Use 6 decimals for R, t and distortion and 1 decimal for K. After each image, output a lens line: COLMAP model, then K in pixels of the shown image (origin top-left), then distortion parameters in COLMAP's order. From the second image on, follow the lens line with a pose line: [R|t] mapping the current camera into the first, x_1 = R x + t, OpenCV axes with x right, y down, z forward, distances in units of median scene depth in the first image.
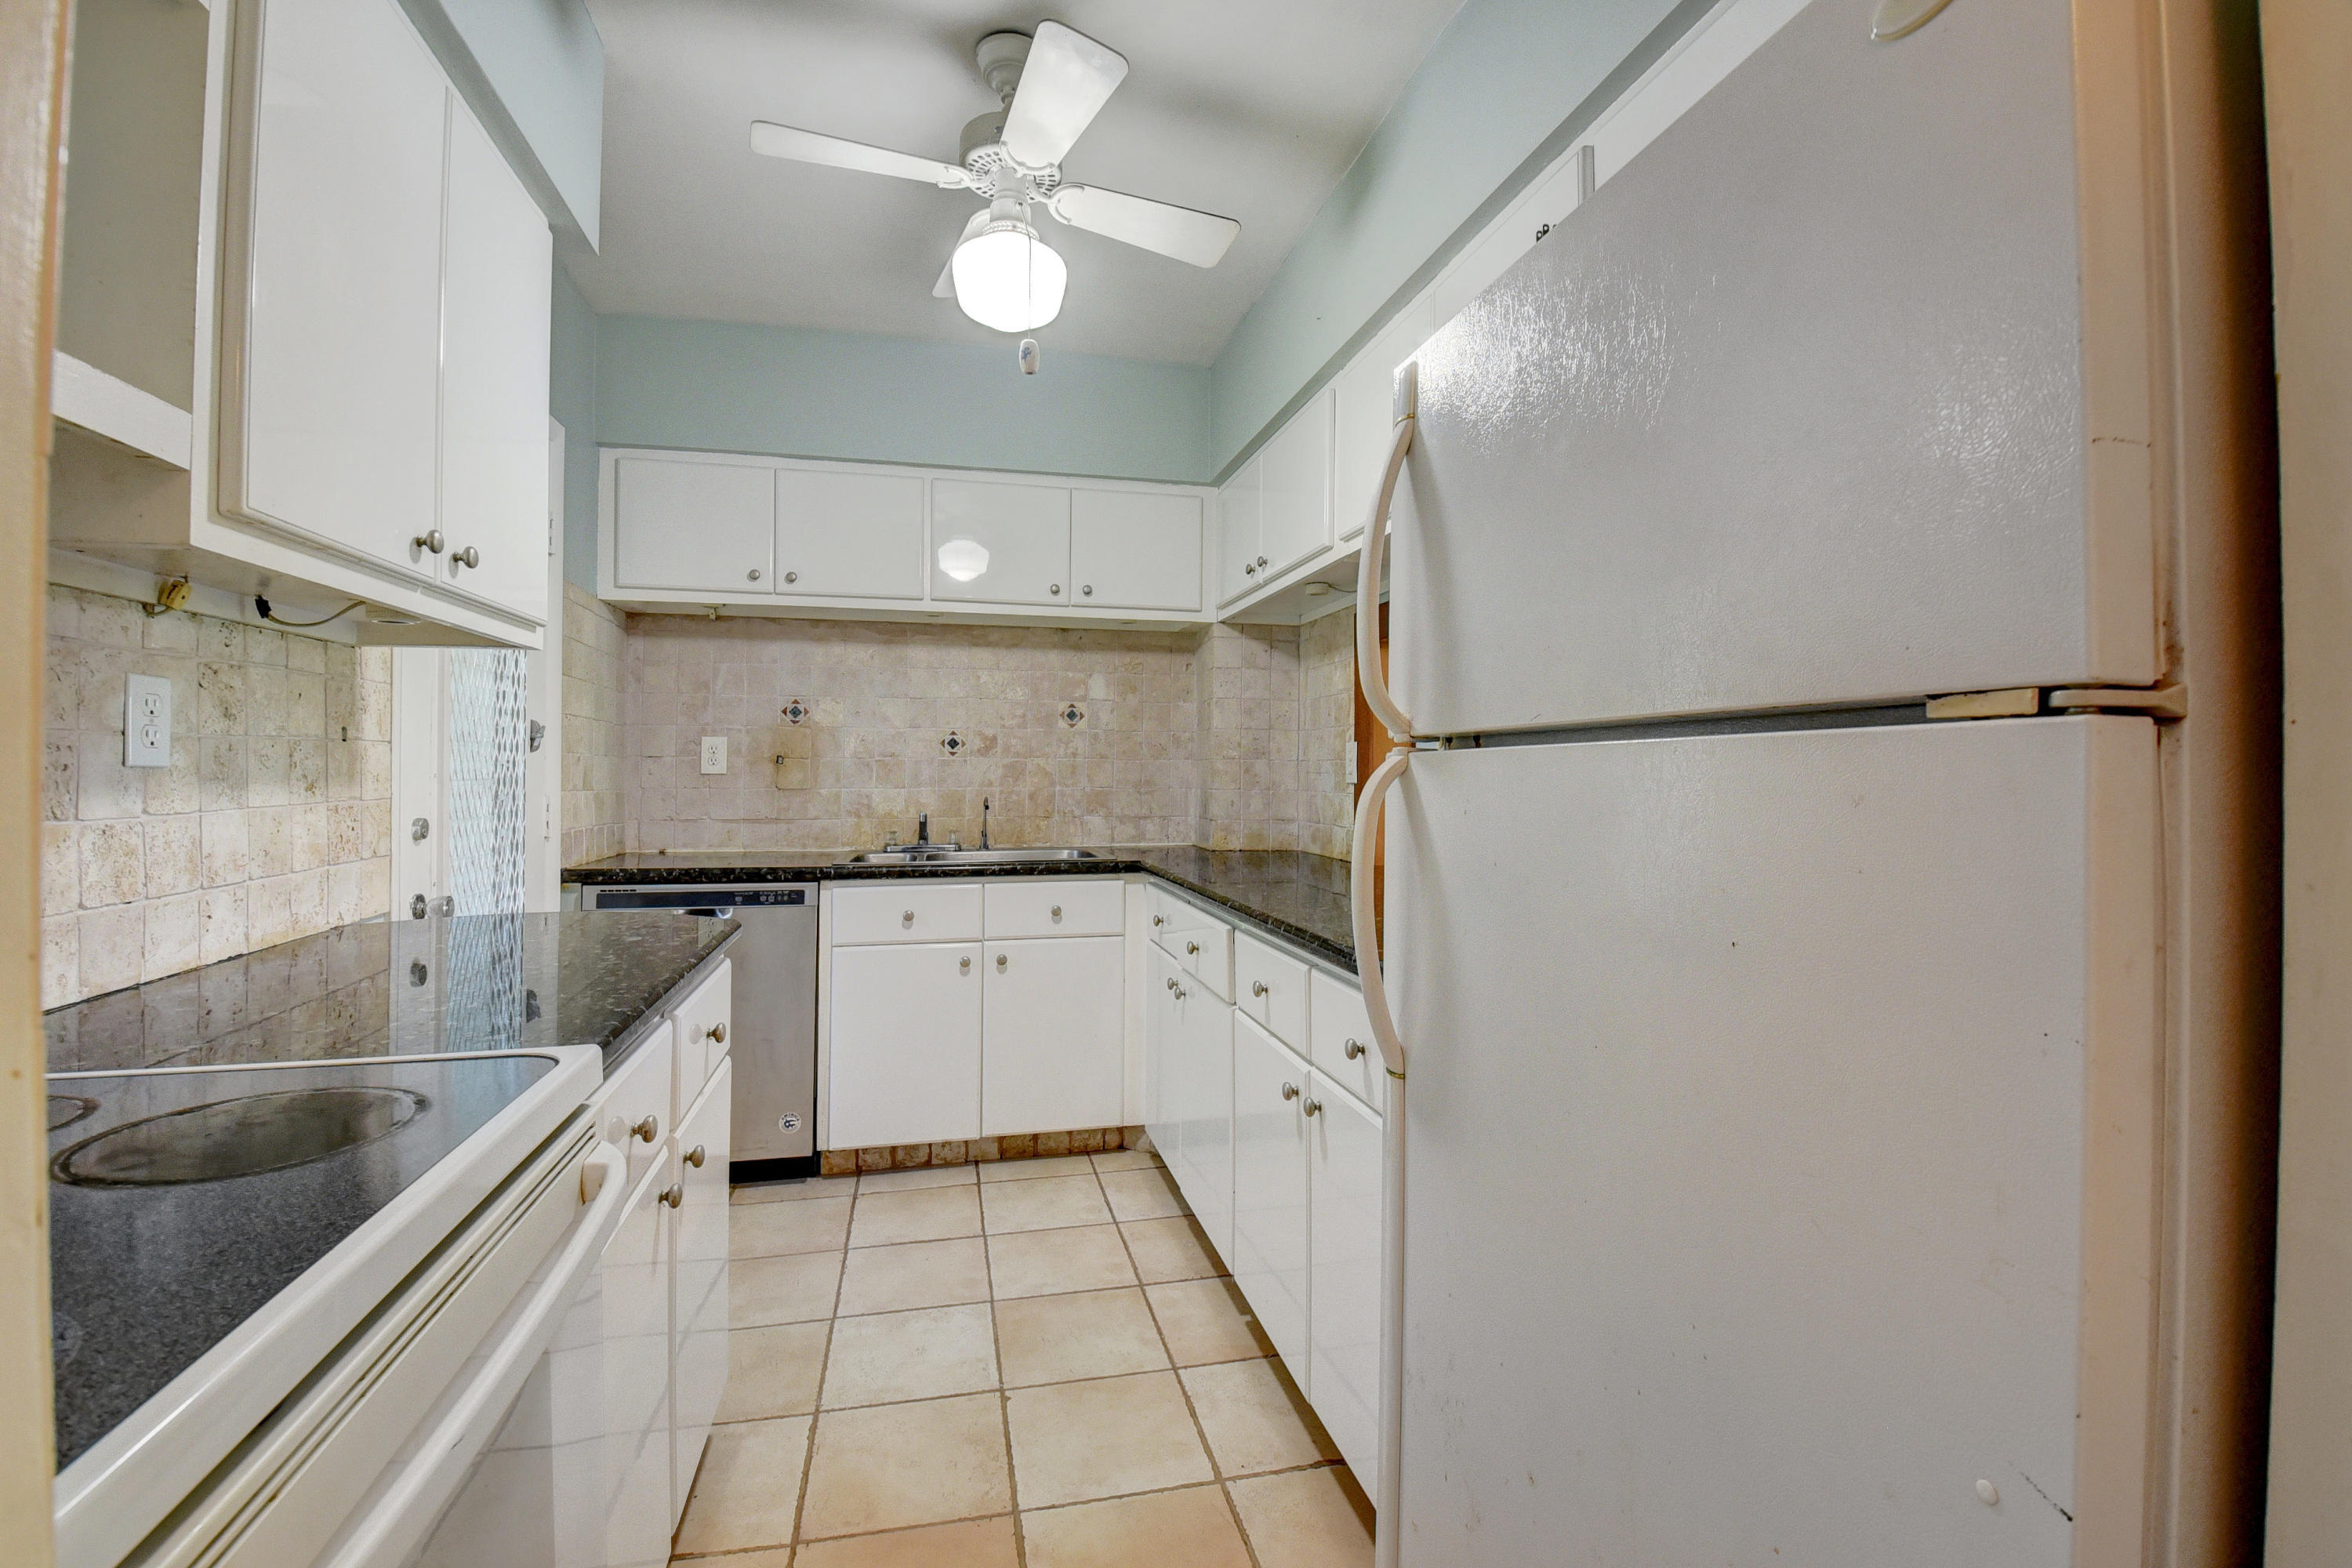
lens RADIAL K [[1018.6, 0, 1165.3], [0, 1018.6, 757.0], [0, 0, 1]] dist [-0.002384, -0.016142]
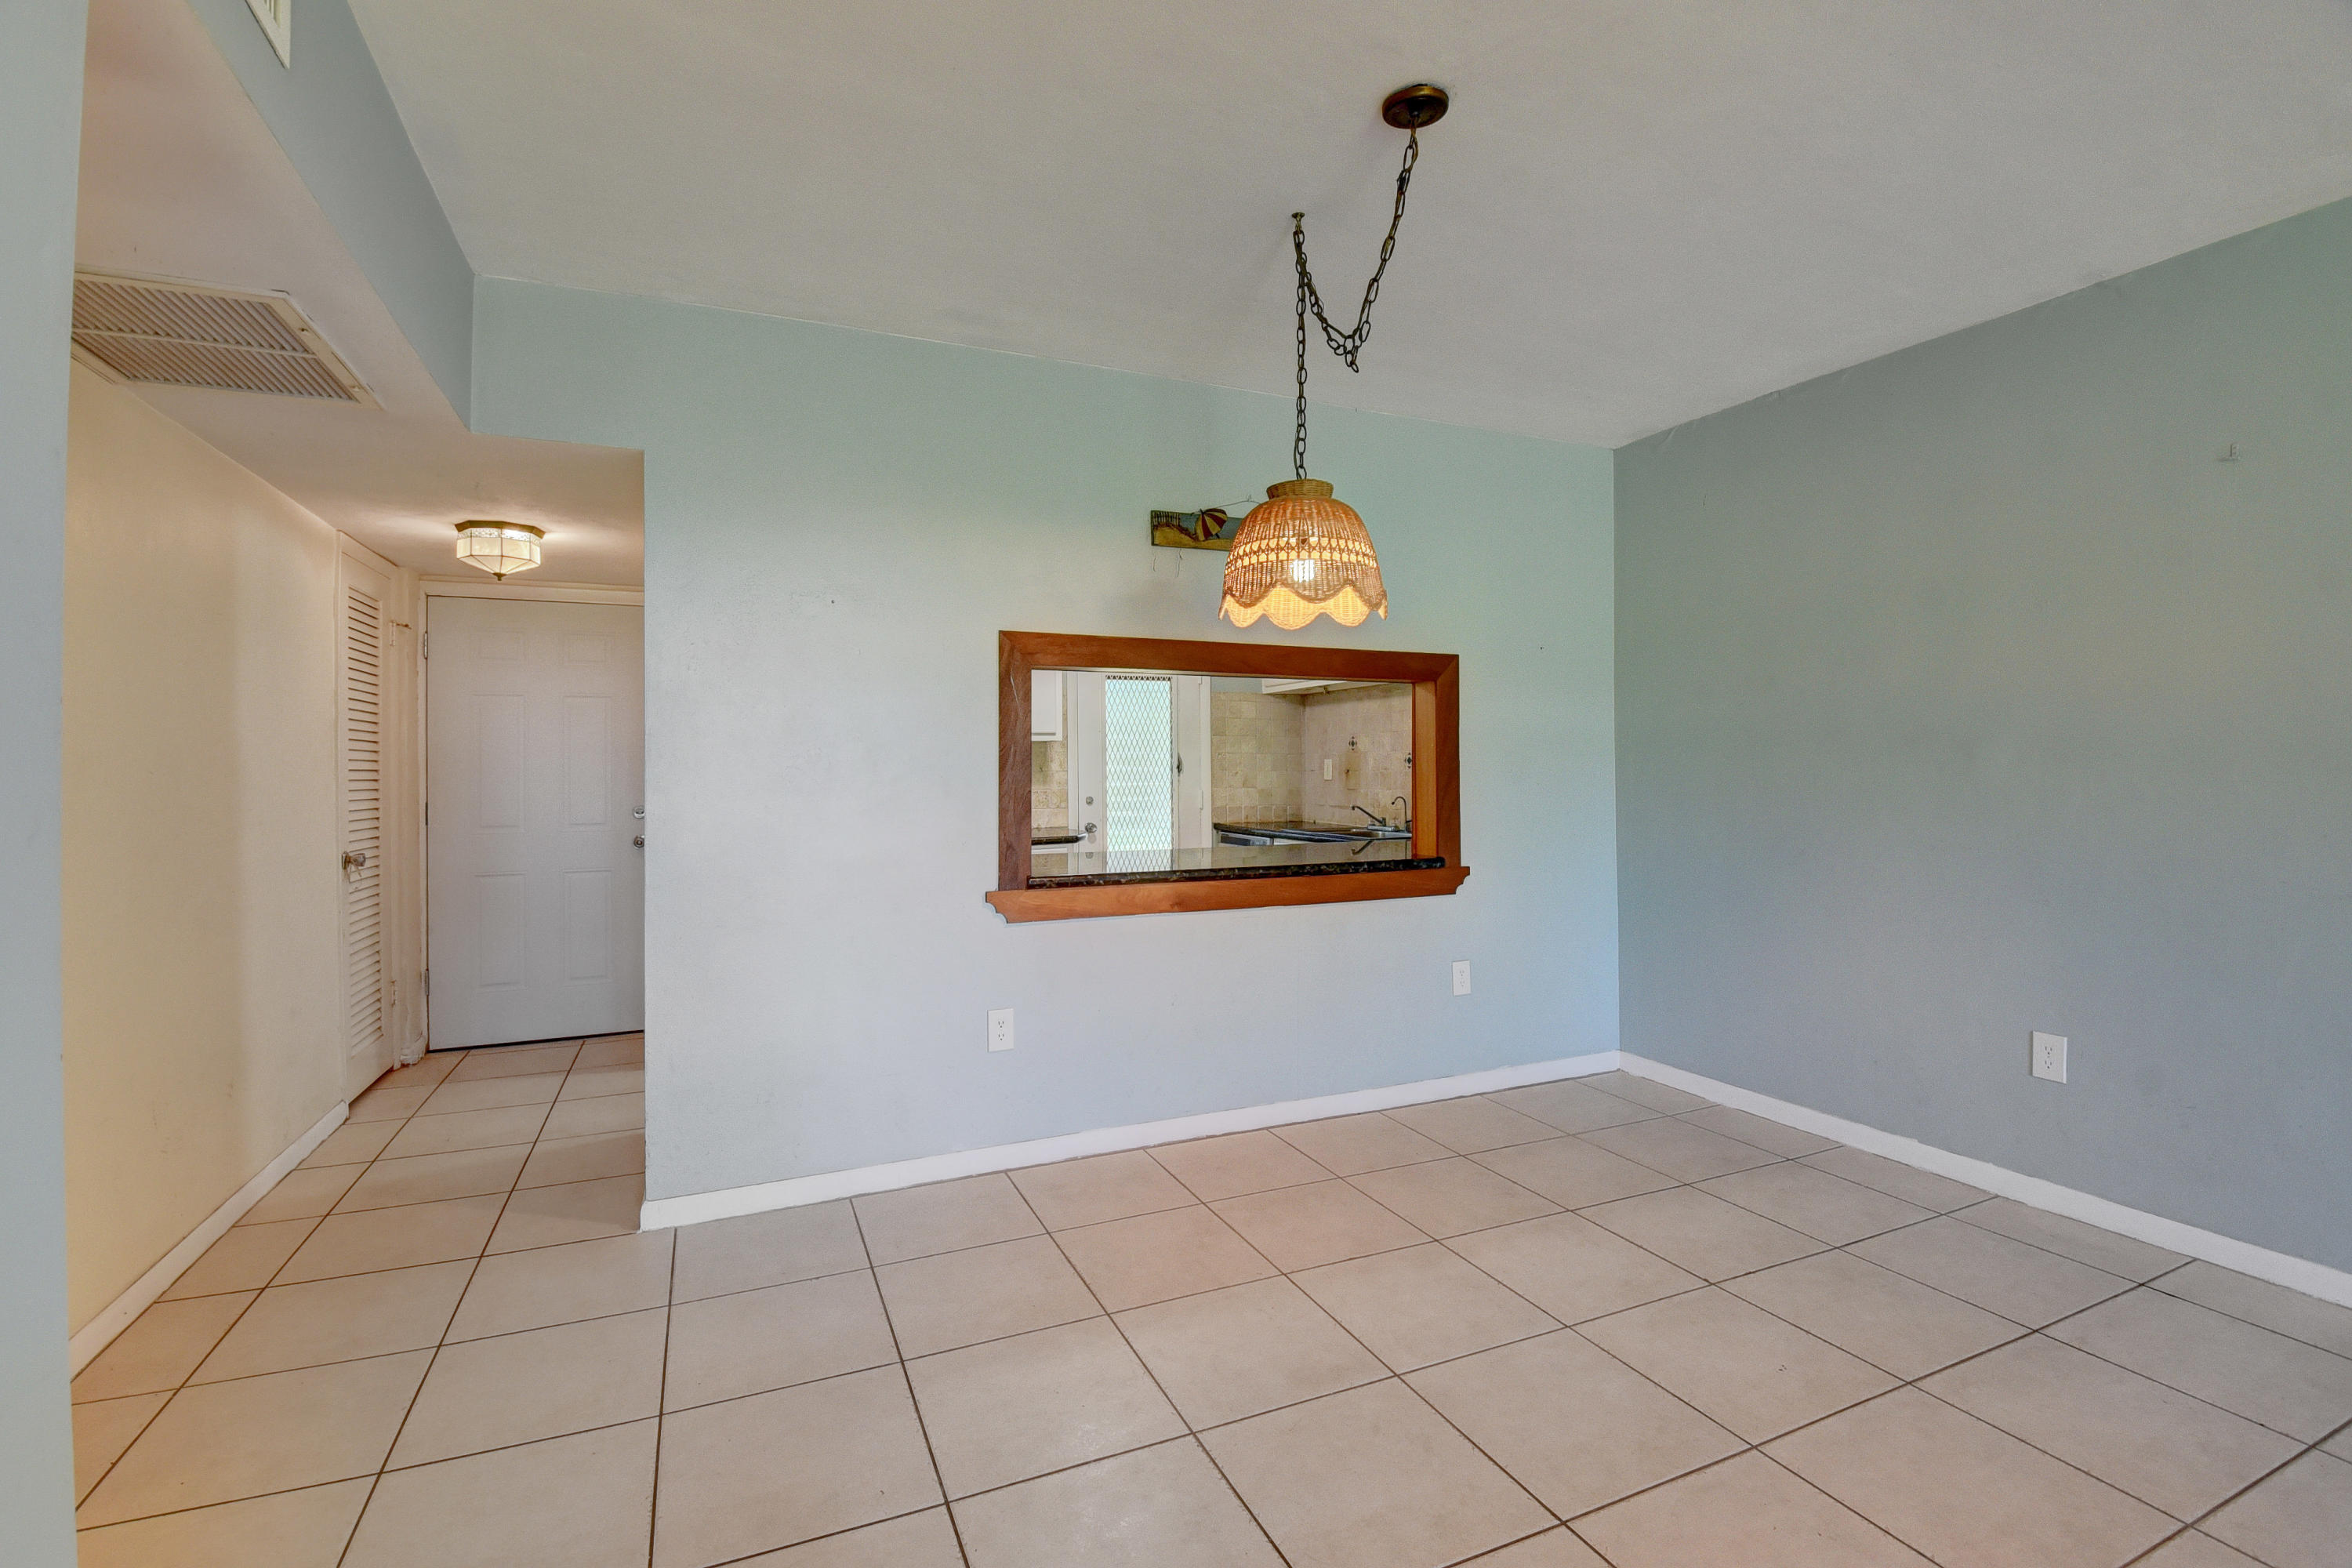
lens RADIAL K [[1034.0, 0, 1170.0], [0, 1034.0, 765.7], [0, 0, 1]] dist [0.022816, -0.031470]
pose [[0.184787, -0.006477, -0.982757, 1.498658], [0.020032, 0.999795, -0.002823, -0.010222], [0.982574, -0.019165, 0.184879, 0.457083]]
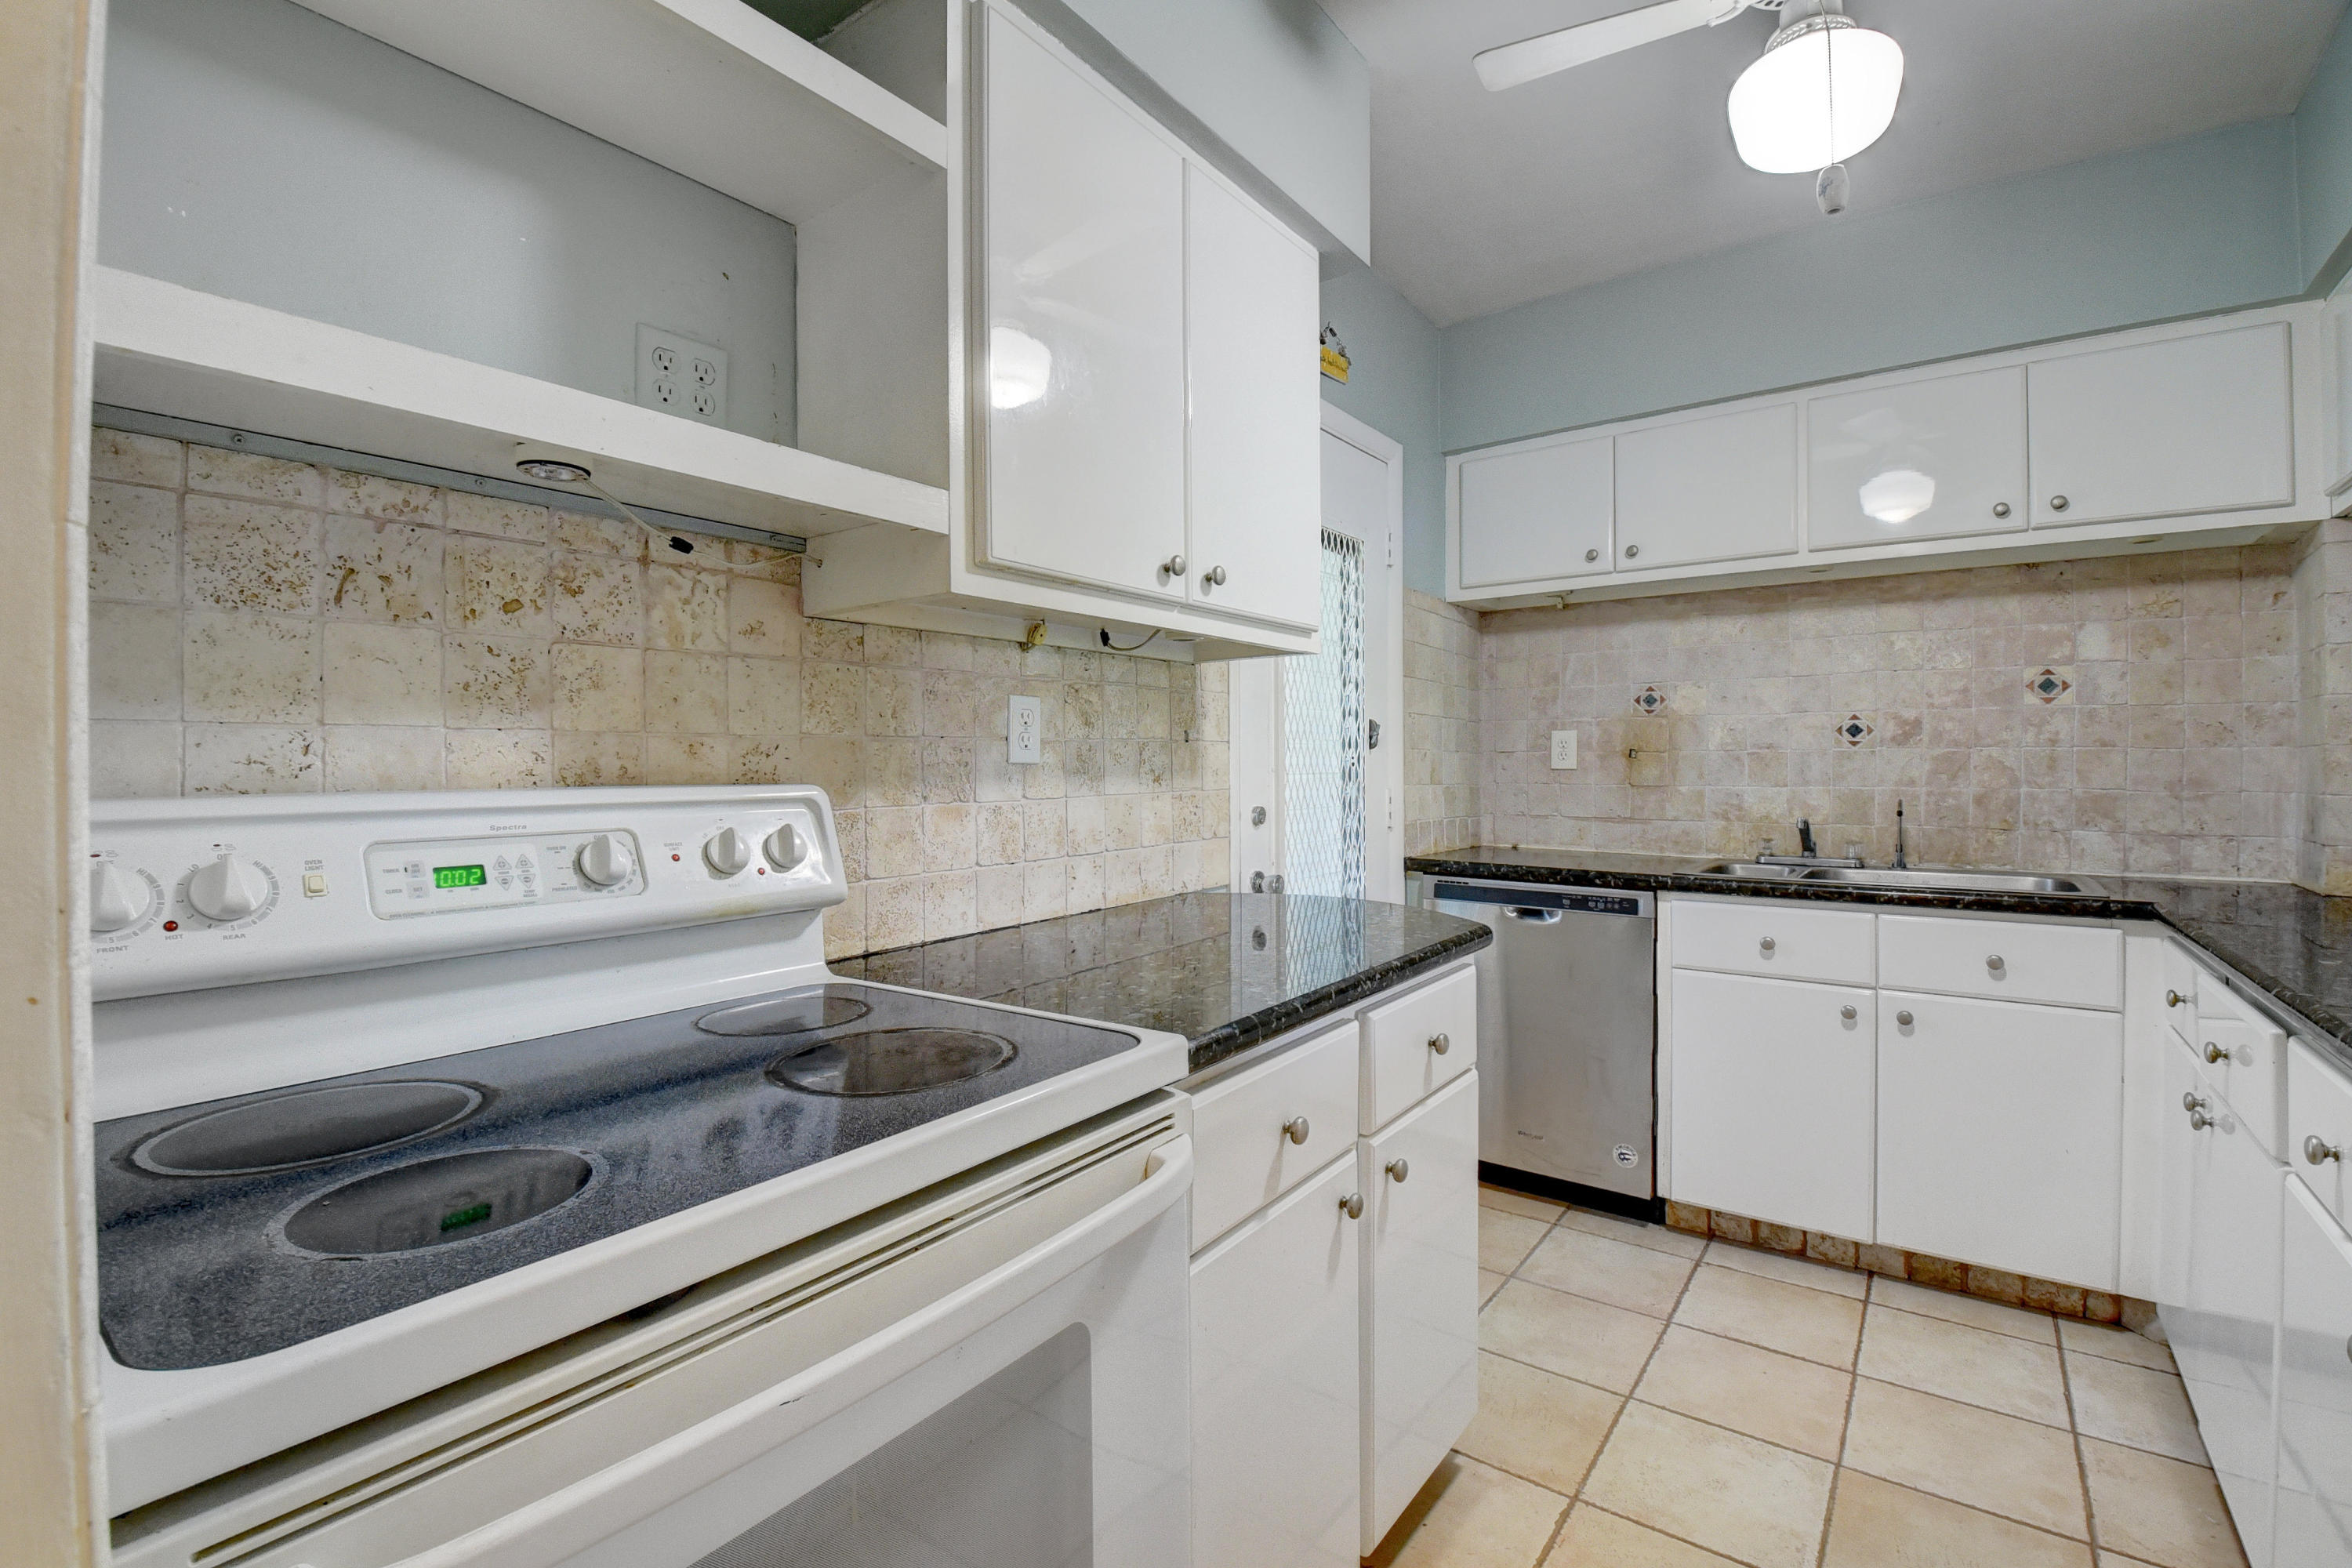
lens RADIAL K [[1021.1, 0, 1171.0], [0, 1021.1, 757.0], [0, 0, 1]] dist [0.000841, -0.020184]
pose [[0.638455, -0.008784, -0.769609, 0.071957], [0.012059, 0.999926, -0.001409, 0.002370], [0.769565, -0.008381, 0.638514, 0.114235]]
